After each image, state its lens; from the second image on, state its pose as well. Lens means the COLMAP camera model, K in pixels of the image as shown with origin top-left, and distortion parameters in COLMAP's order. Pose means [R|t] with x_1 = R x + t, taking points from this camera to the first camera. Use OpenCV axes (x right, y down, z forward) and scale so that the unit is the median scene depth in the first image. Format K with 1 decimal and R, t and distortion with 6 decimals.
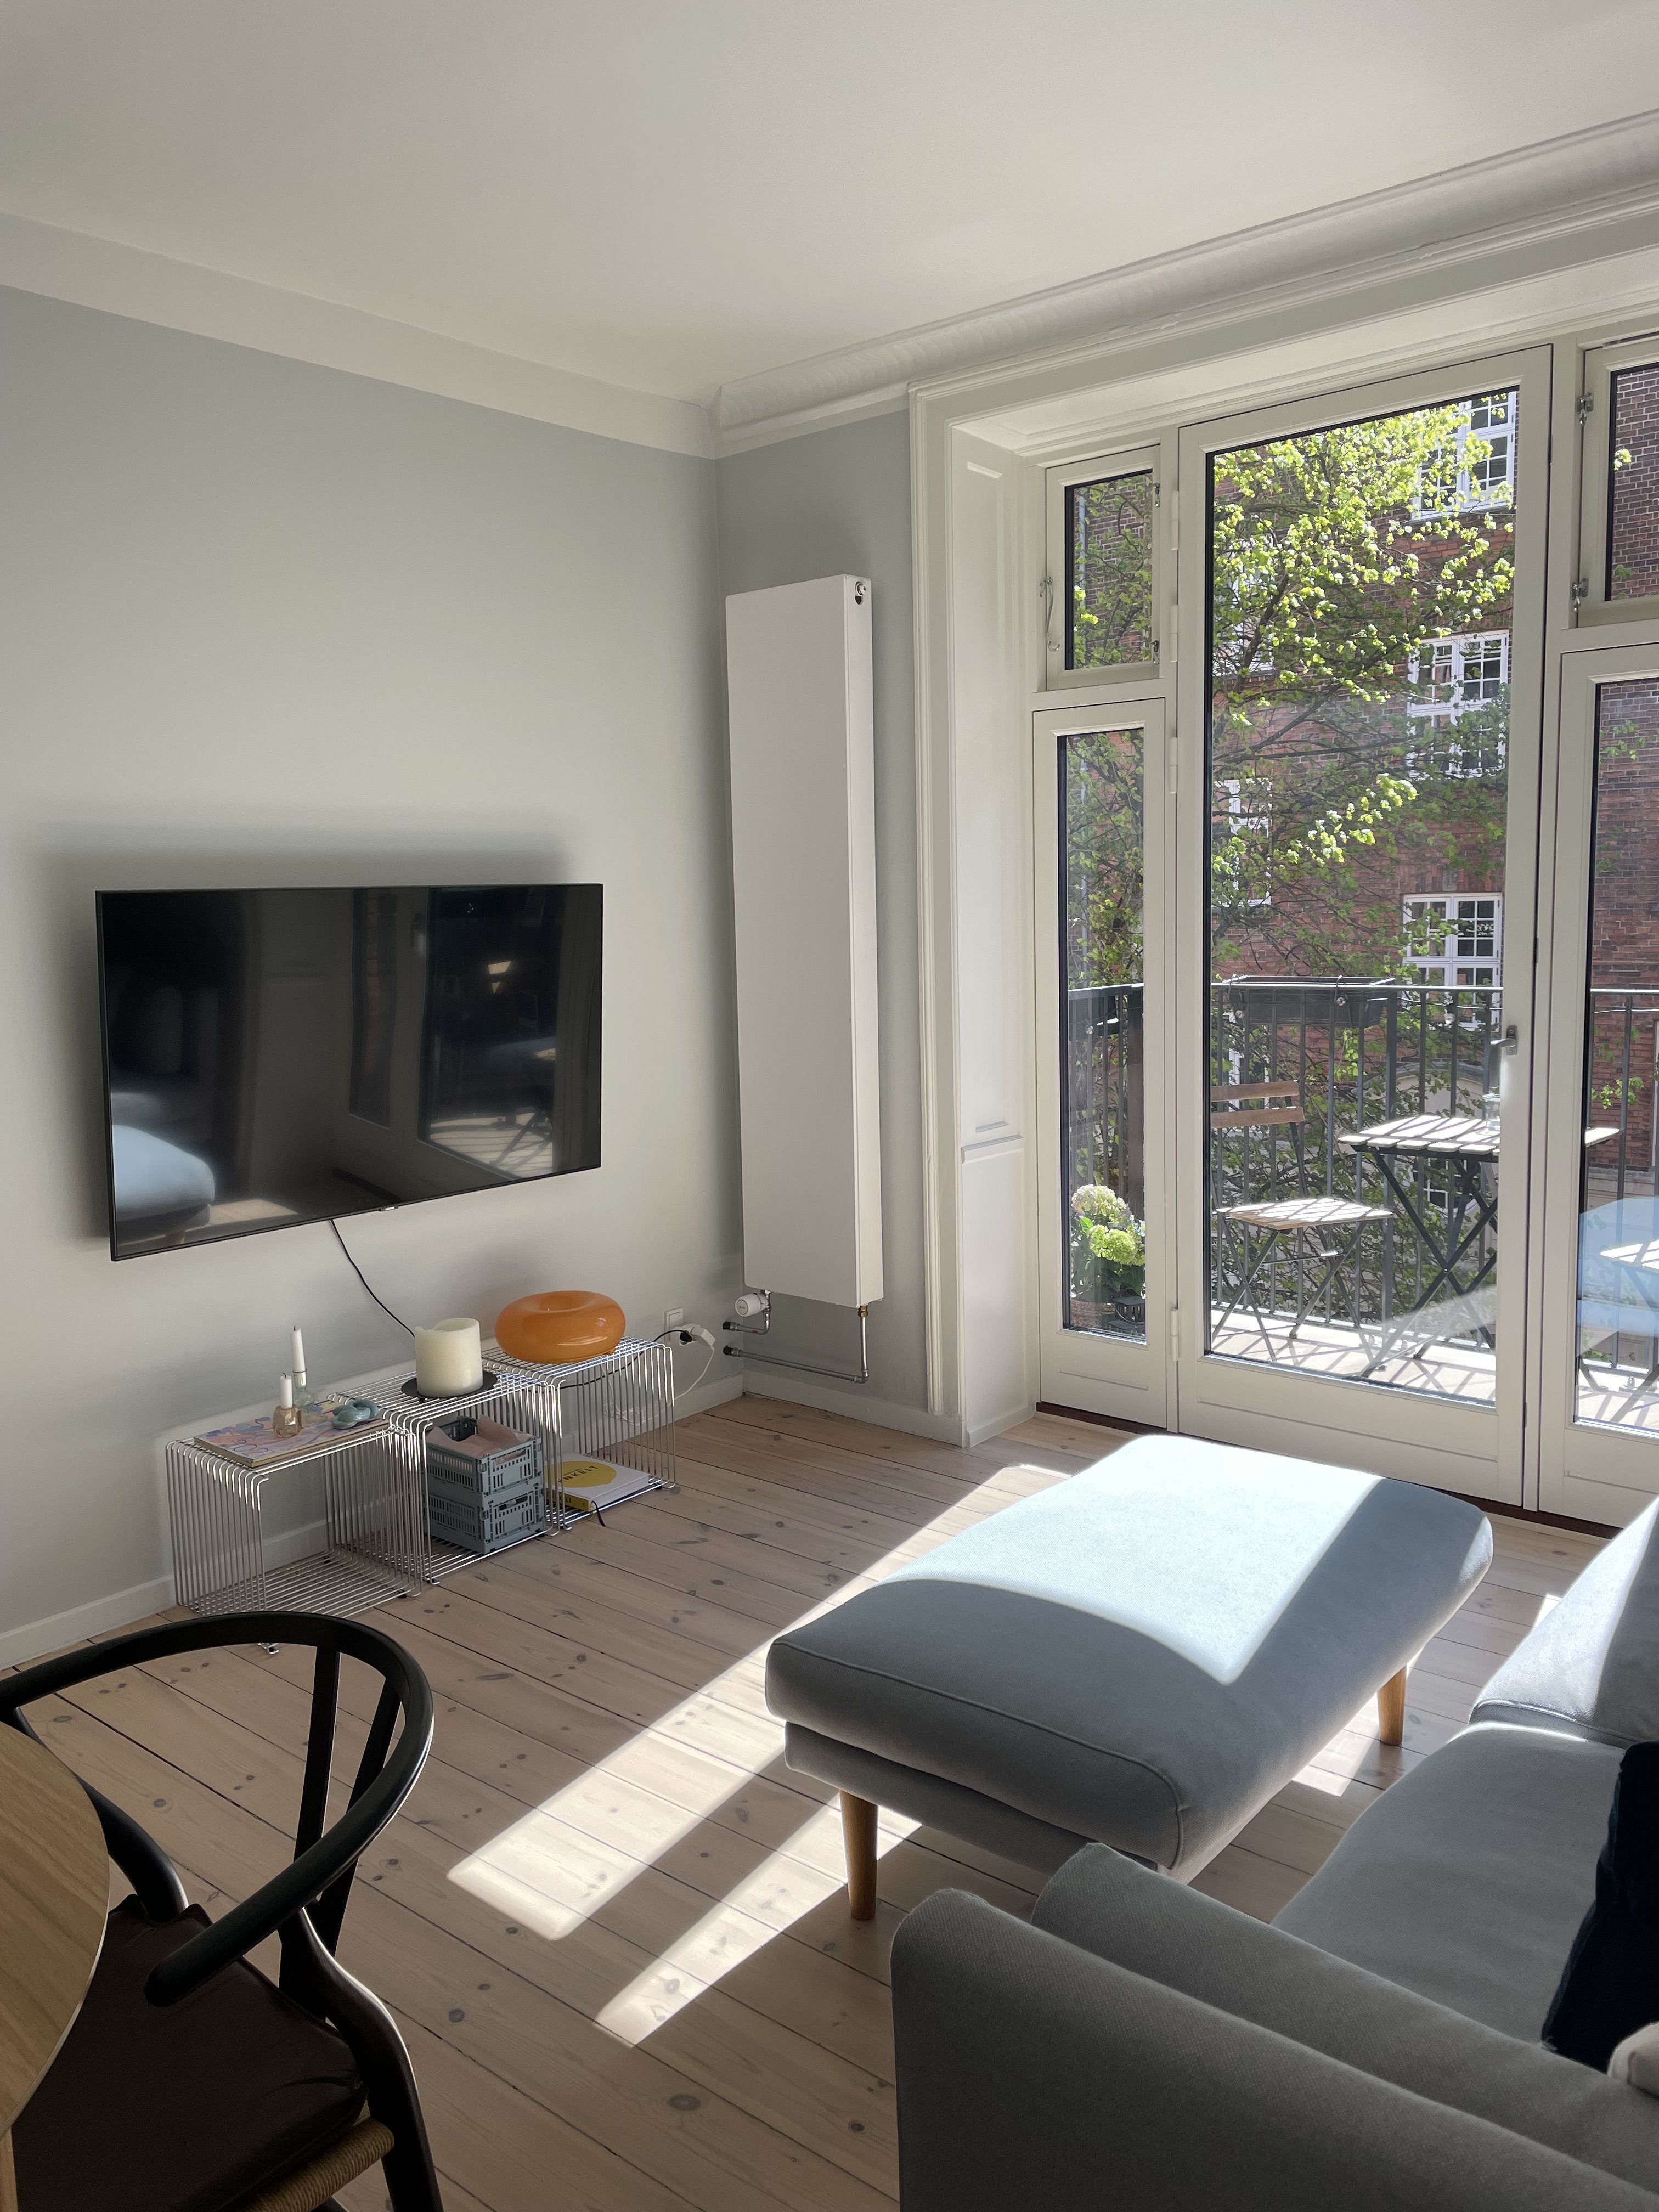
lens RADIAL K [[1663.0, 0, 834.5], [0, 1663.0, 1195.0], [0, 0, 1]] dist [0.083629, 0.004247]
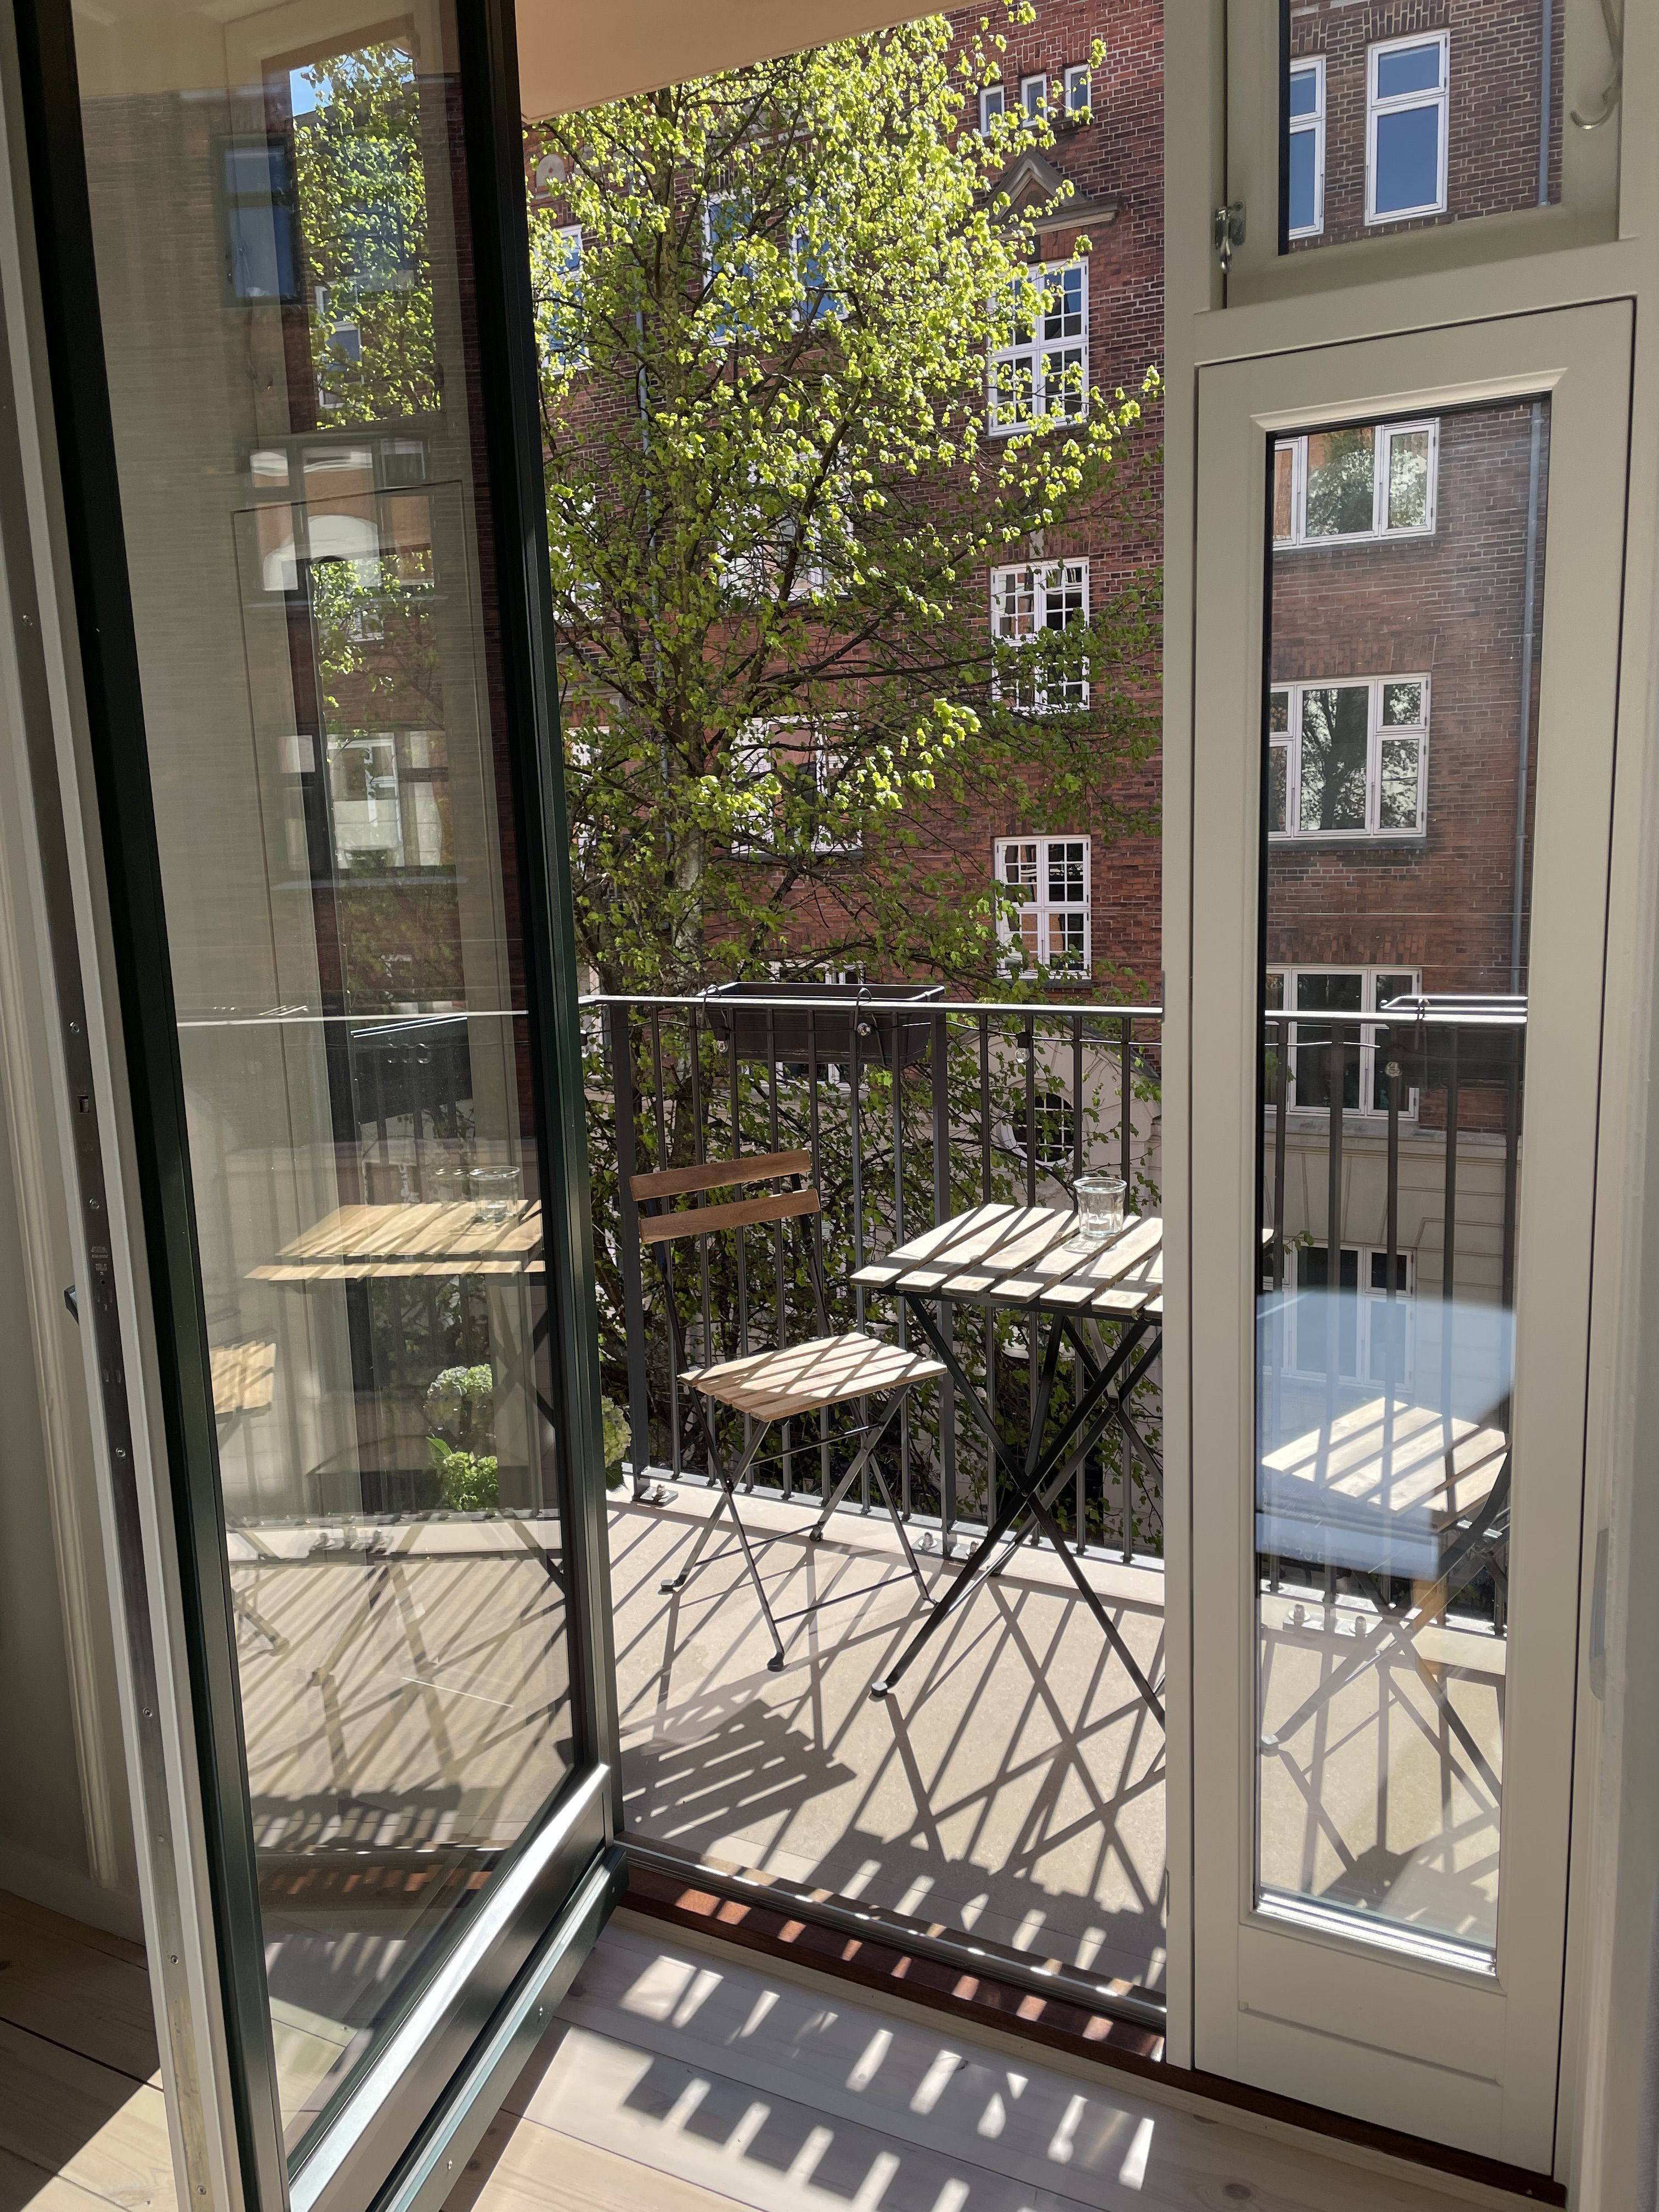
lens RADIAL K [[1688.0, 0, 828.4], [0, 1688.0, 1099.0], [0, 0, 1]] dist [0.075669, 0.001304]
pose [[0.975884, -0.023759, 0.216993, 0.096432], [0.027462, 0.999524, -0.014065, -0.054042], [-0.216555, 0.019685, 0.976072, 0.242149]]
